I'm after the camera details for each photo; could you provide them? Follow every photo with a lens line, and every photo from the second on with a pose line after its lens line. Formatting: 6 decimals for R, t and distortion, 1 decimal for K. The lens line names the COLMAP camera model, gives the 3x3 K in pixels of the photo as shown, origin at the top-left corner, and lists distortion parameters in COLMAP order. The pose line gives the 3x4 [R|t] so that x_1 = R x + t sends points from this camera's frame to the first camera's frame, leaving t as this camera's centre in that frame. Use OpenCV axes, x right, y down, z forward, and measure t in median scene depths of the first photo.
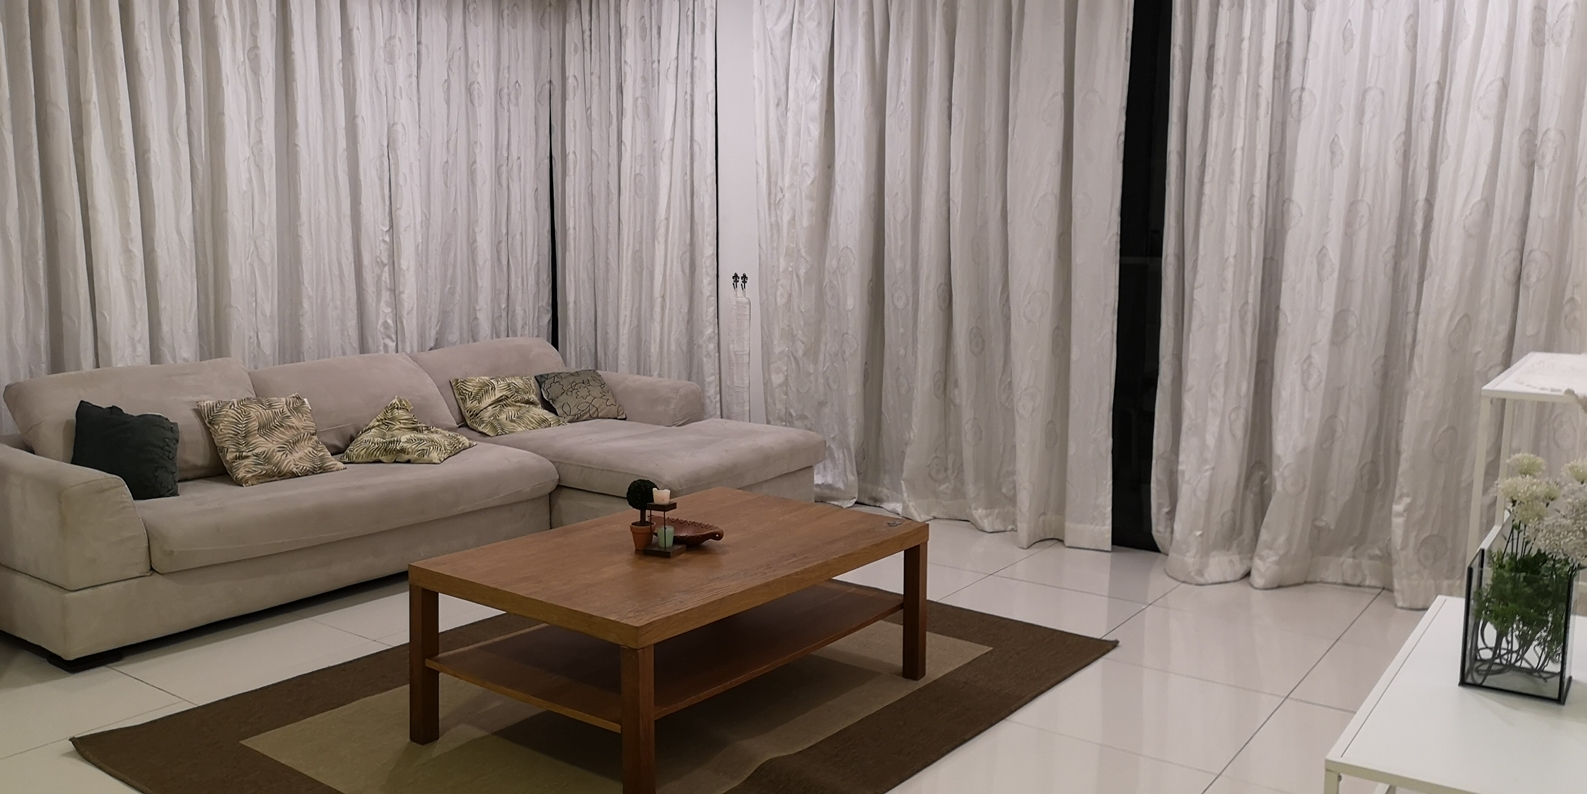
lens RADIAL K [[1219.4, 0, 801.6], [0, 1219.4, 396.4], [0, 0, 1]] dist [0.002000, 0.003030]
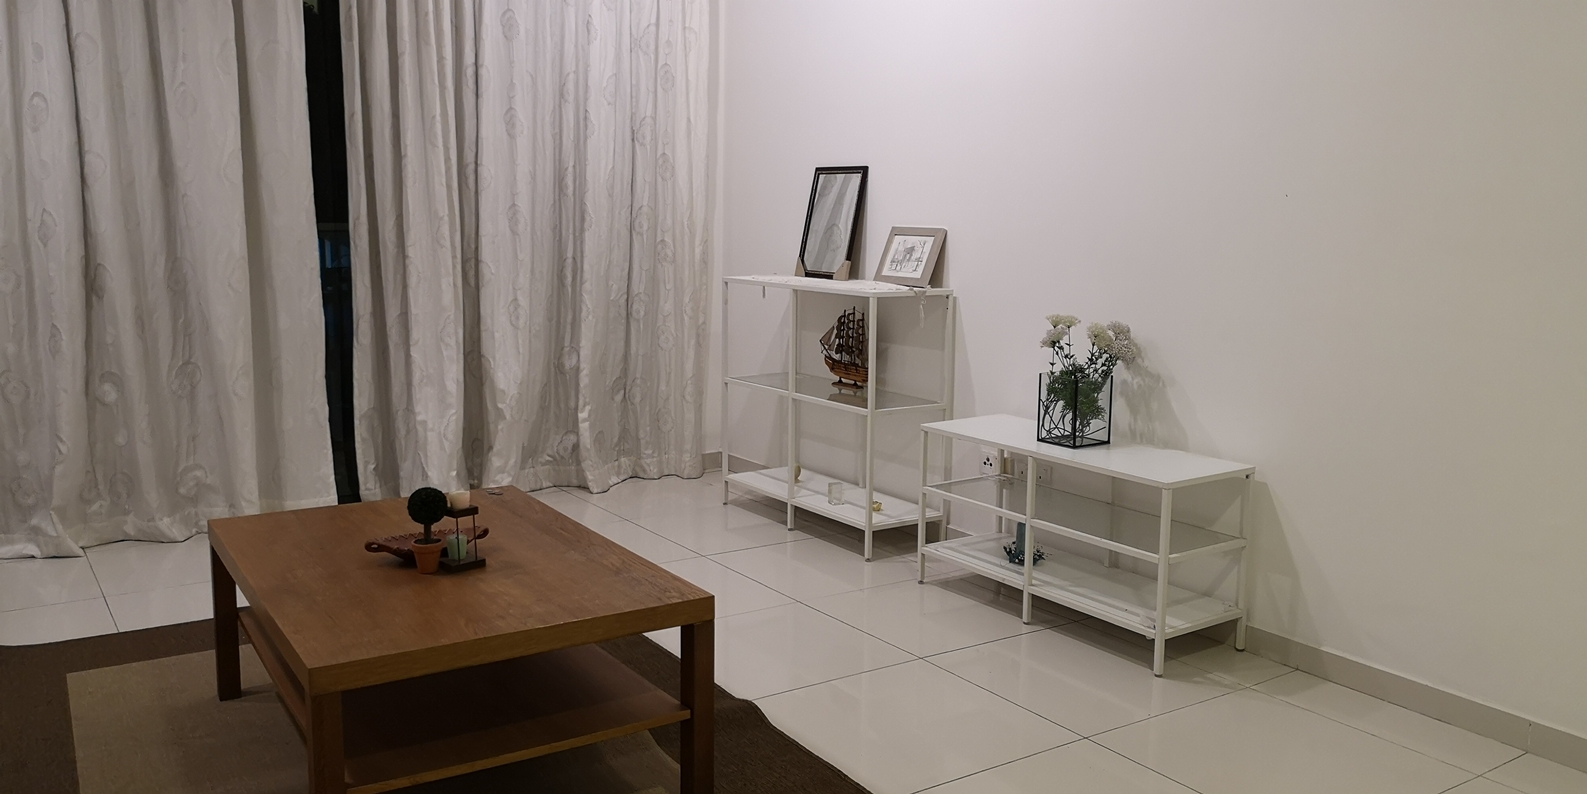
lens RADIAL K [[1219.4, 0, 800.2], [0, 1219.4, 402.4], [0, 0, 1]] dist [0.002000, 0.003030]
pose [[0.372599, -0.156898, 0.914633, -0.528041], [0.125298, 0.985084, 0.117940, -0.037651], [-0.919495, 0.070657, 0.386701, 0.295927]]
